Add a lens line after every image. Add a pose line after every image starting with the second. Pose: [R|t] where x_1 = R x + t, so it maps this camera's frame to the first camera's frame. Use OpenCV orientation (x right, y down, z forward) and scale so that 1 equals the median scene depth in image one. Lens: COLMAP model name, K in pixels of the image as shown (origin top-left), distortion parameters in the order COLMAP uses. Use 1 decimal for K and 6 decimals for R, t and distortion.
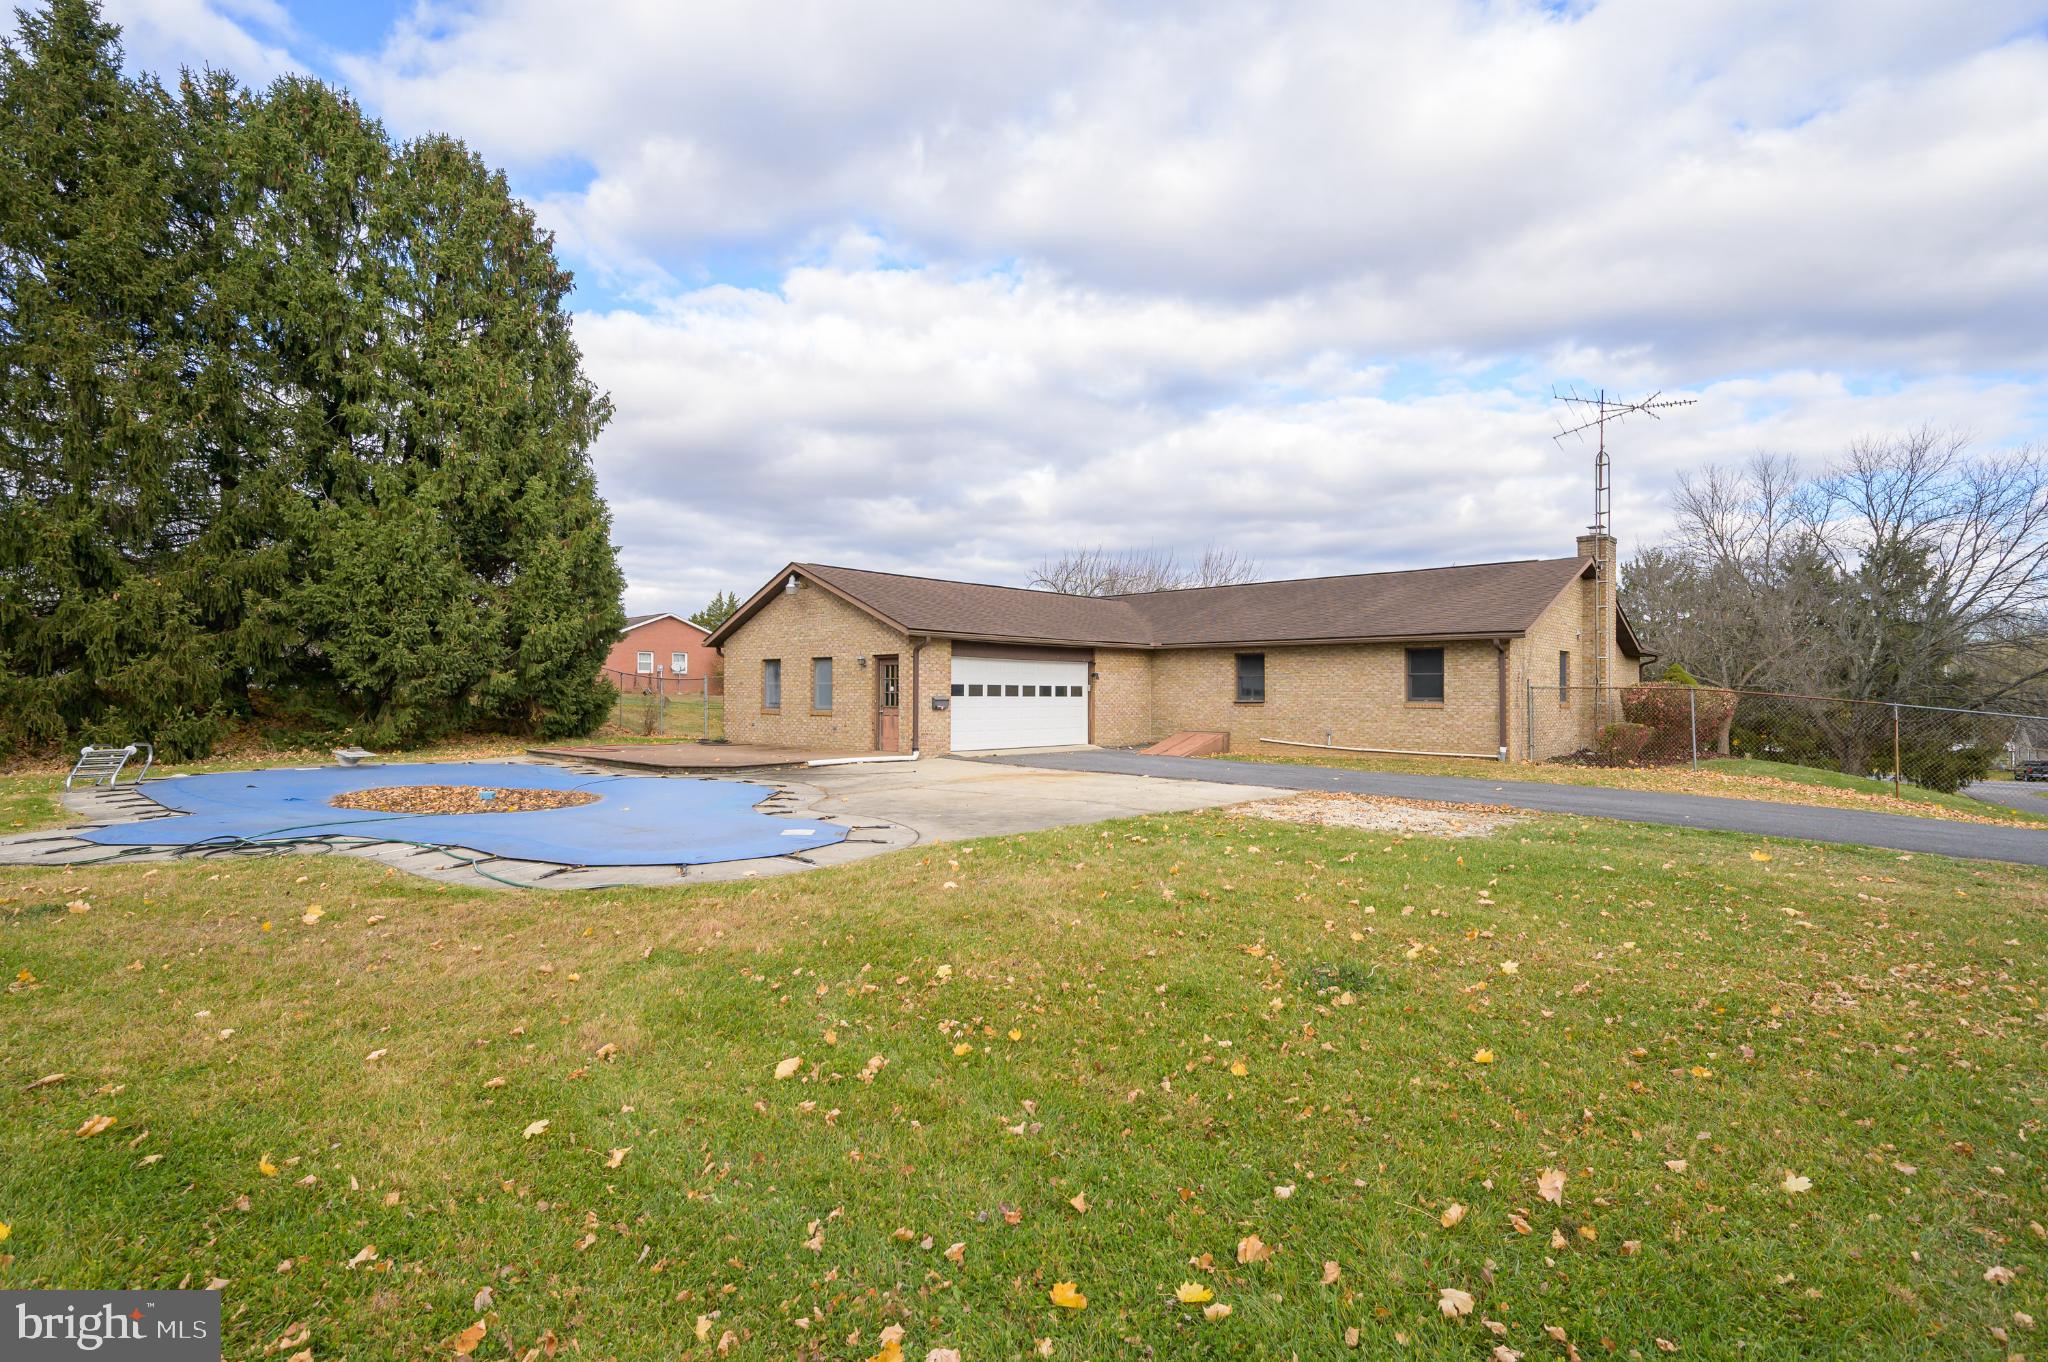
lens RADIAL K [[991.7, 0, 1021.6], [0, 991.7, 684.1], [0, 0, 1]] dist [0.001554, 0.000533]
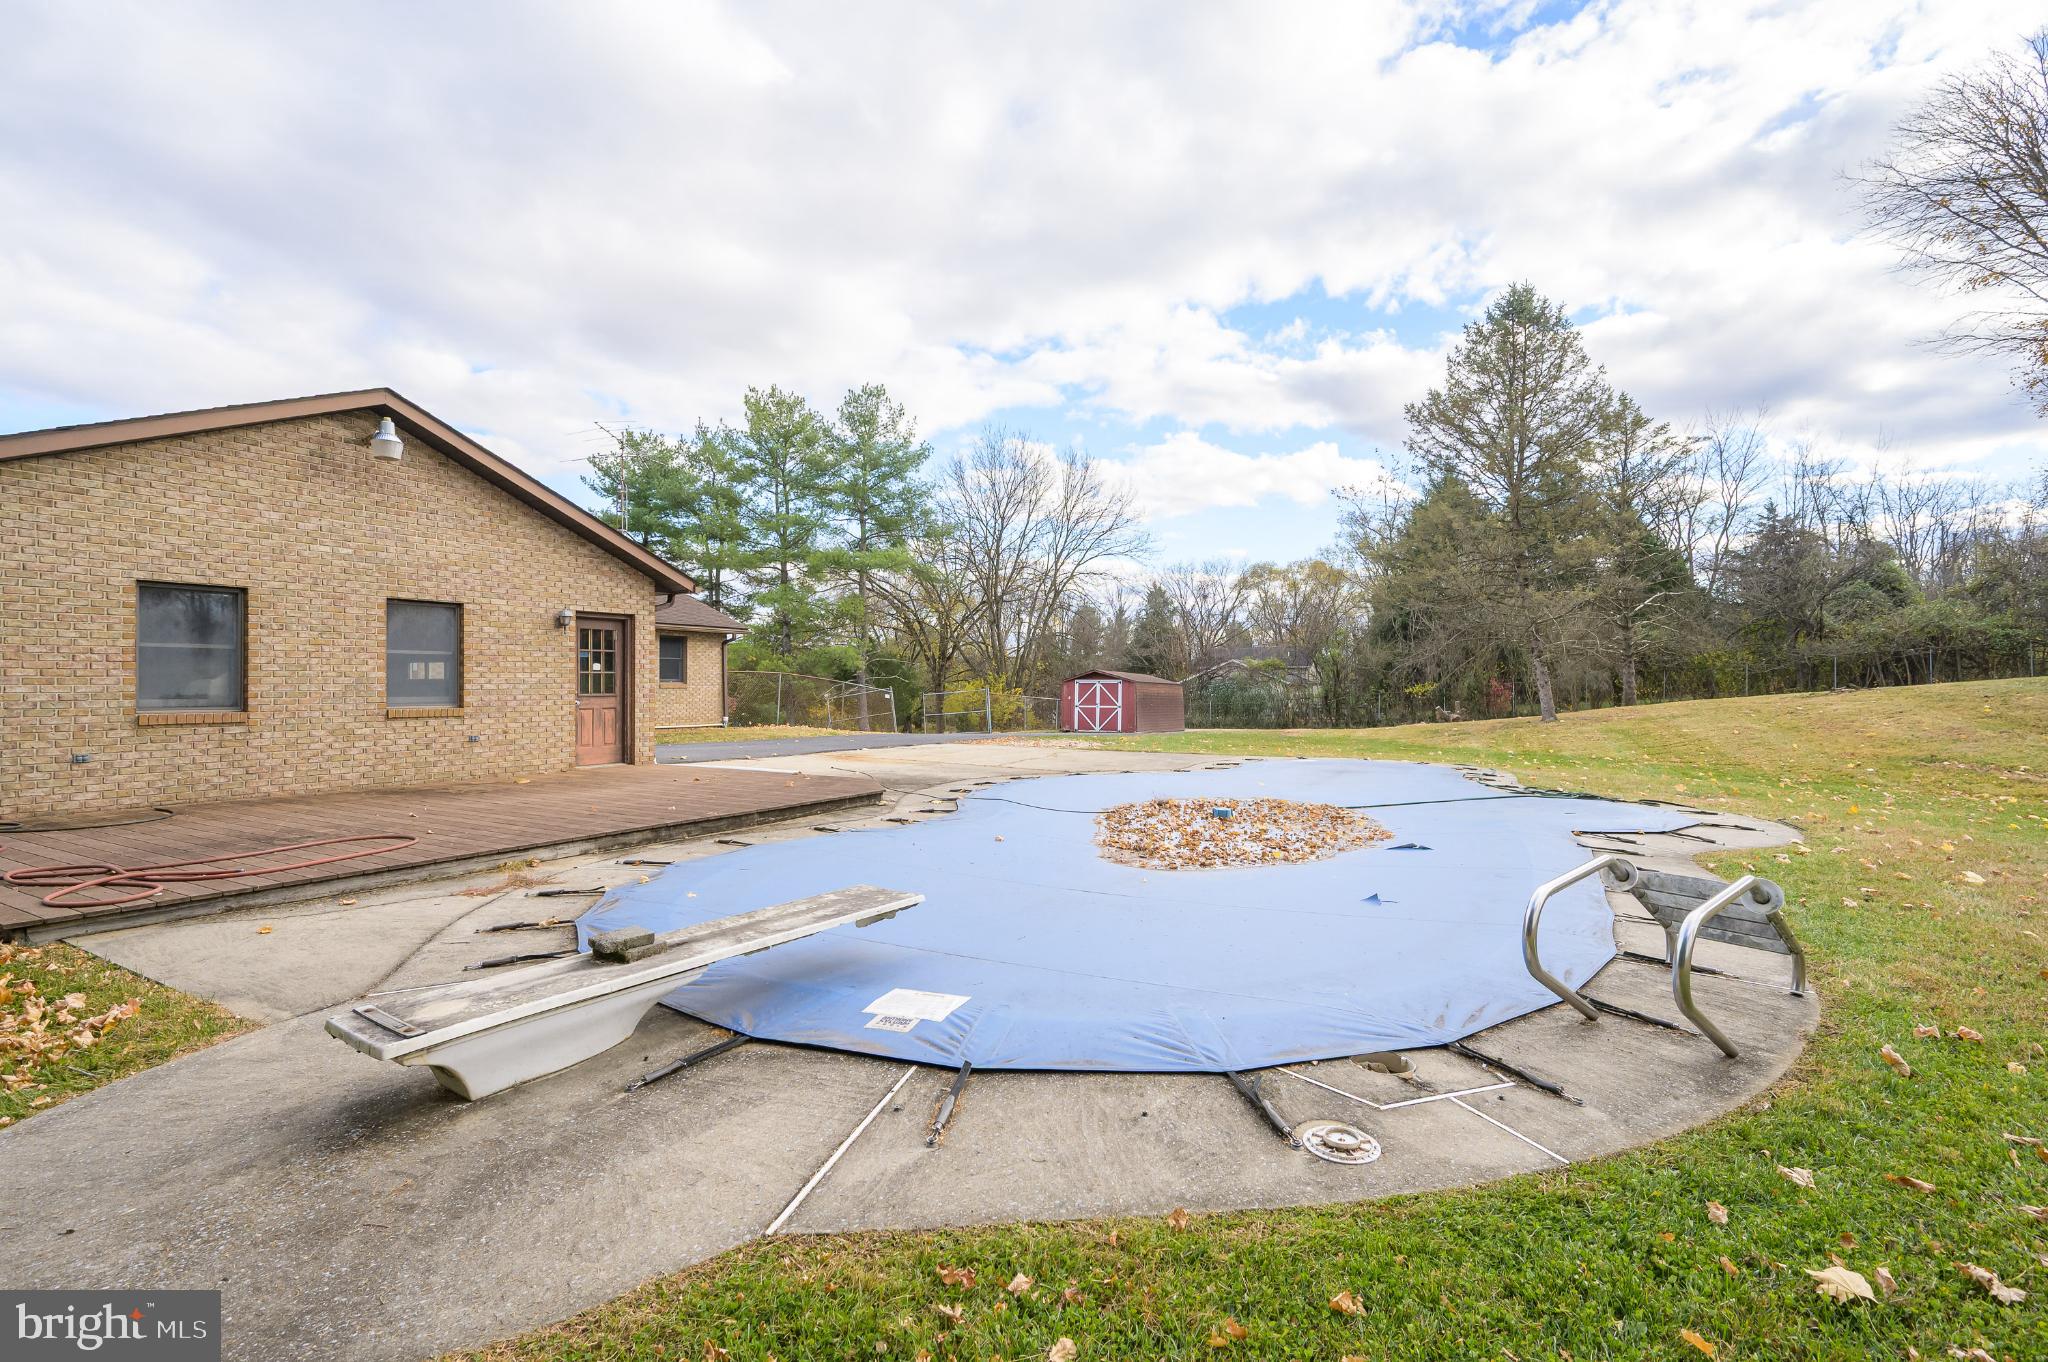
lens RADIAL K [[934.6, 0, 1044.4], [0, 934.6, 681.5], [0, 0, 1]] dist [0.001857, 0.000068]
pose [[-0.251330, -0.004881, 0.967889, -0.730345], [-0.013669, 0.999905, 0.001493, 0.008745], [-0.967805, -0.012855, -0.251373, 0.809697]]
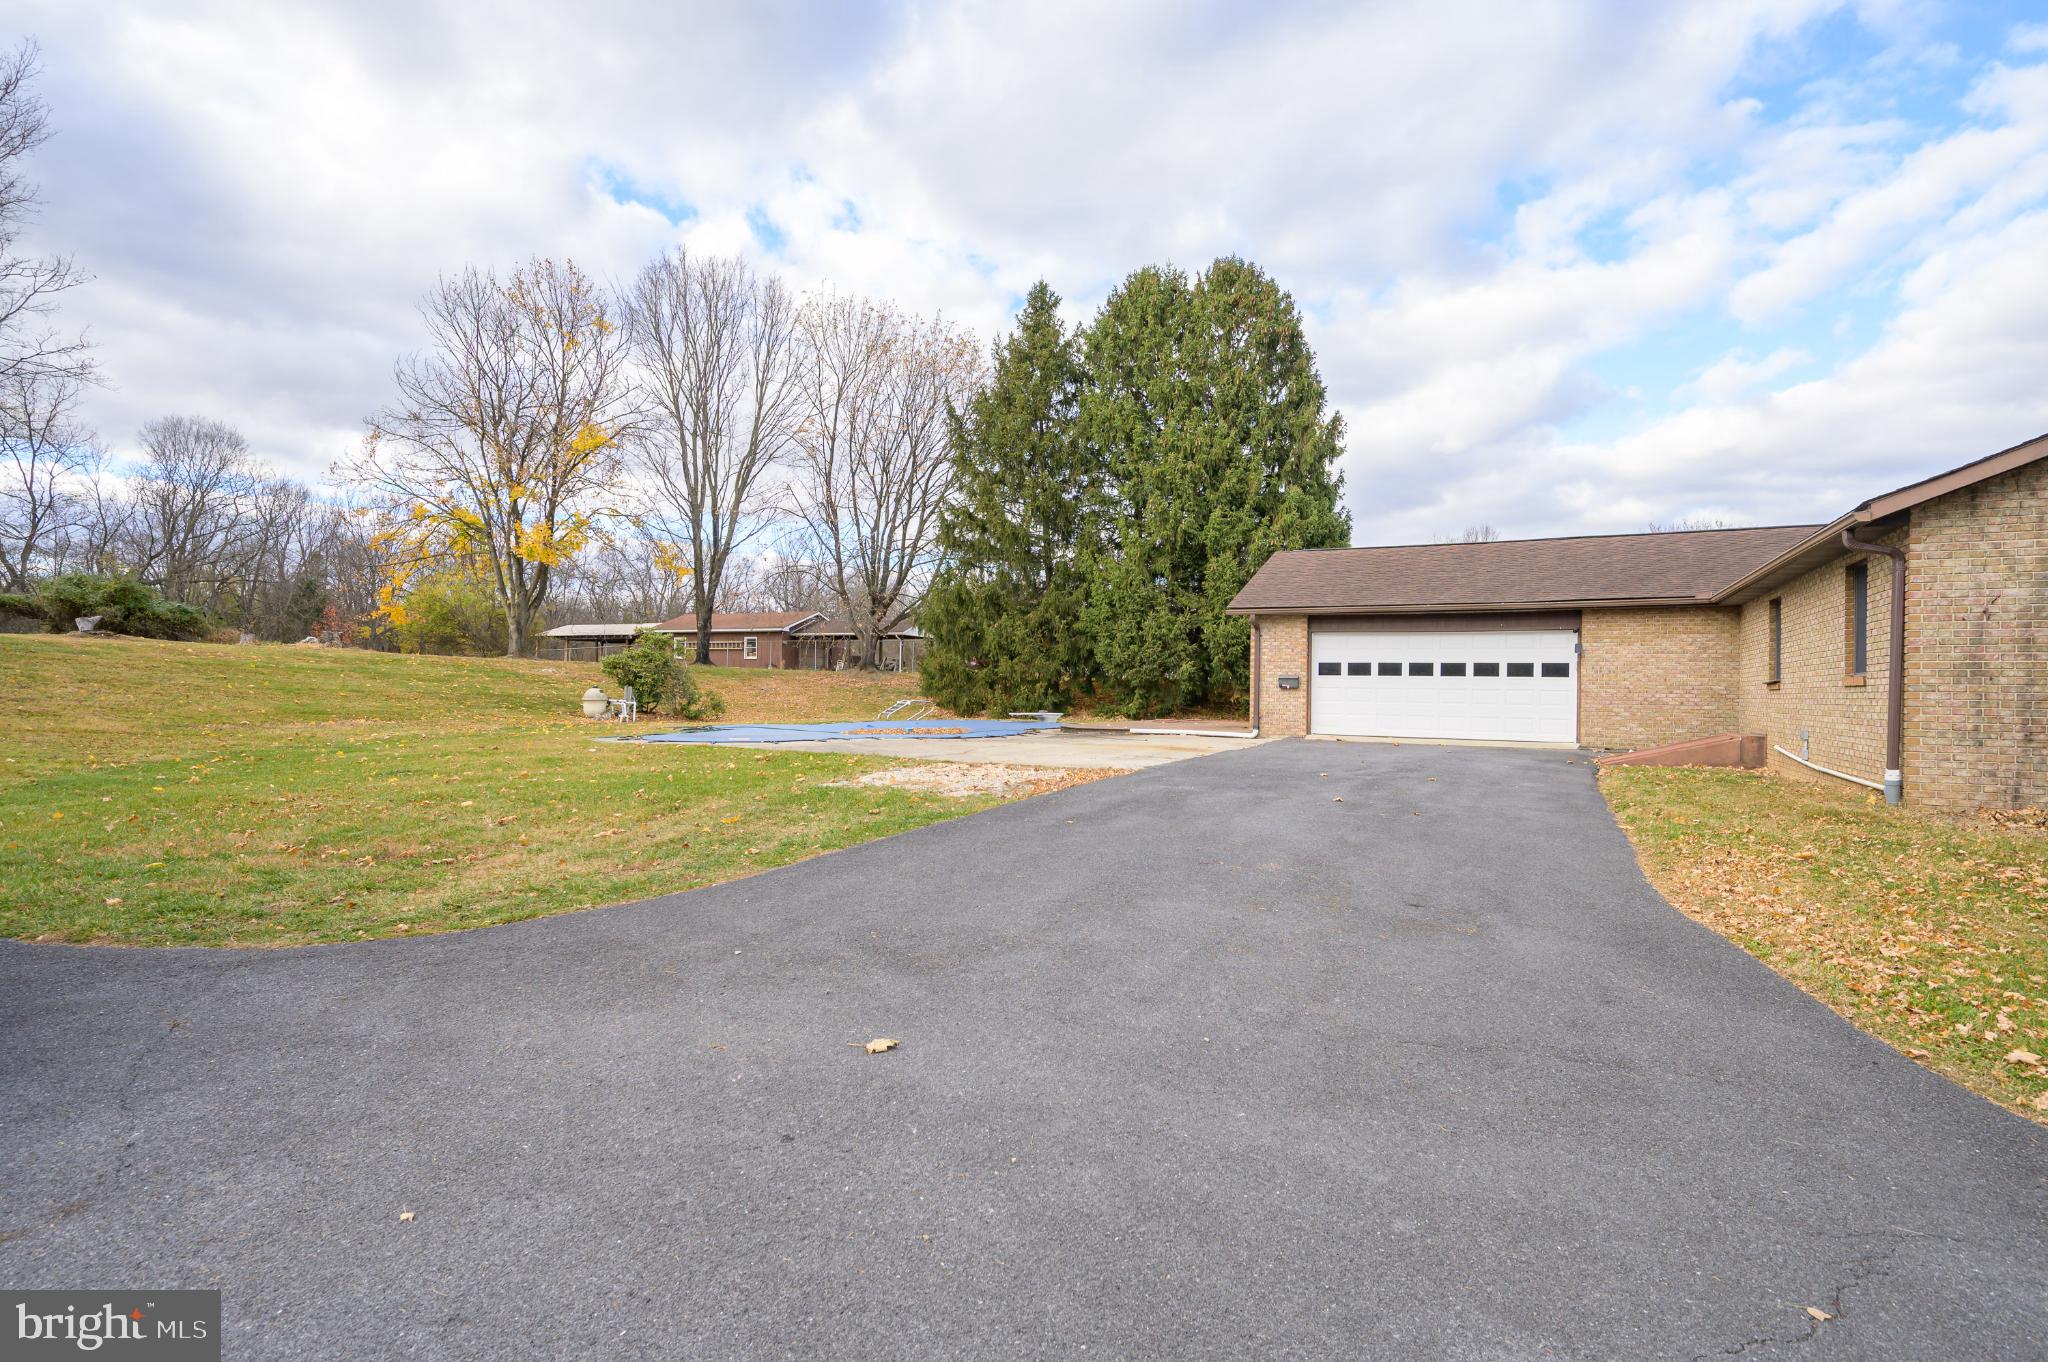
lens RADIAL K [[991.7, 0, 1025.8], [0, 991.7, 689.1], [0, 0, 1]] dist [0.001554, 0.000533]
pose [[0.273381, 0.000100, -0.961906, 0.716024], [-0.003446, 0.999994, -0.000875, 0.025621], [0.961900, 0.003554, 0.273380, 0.451560]]
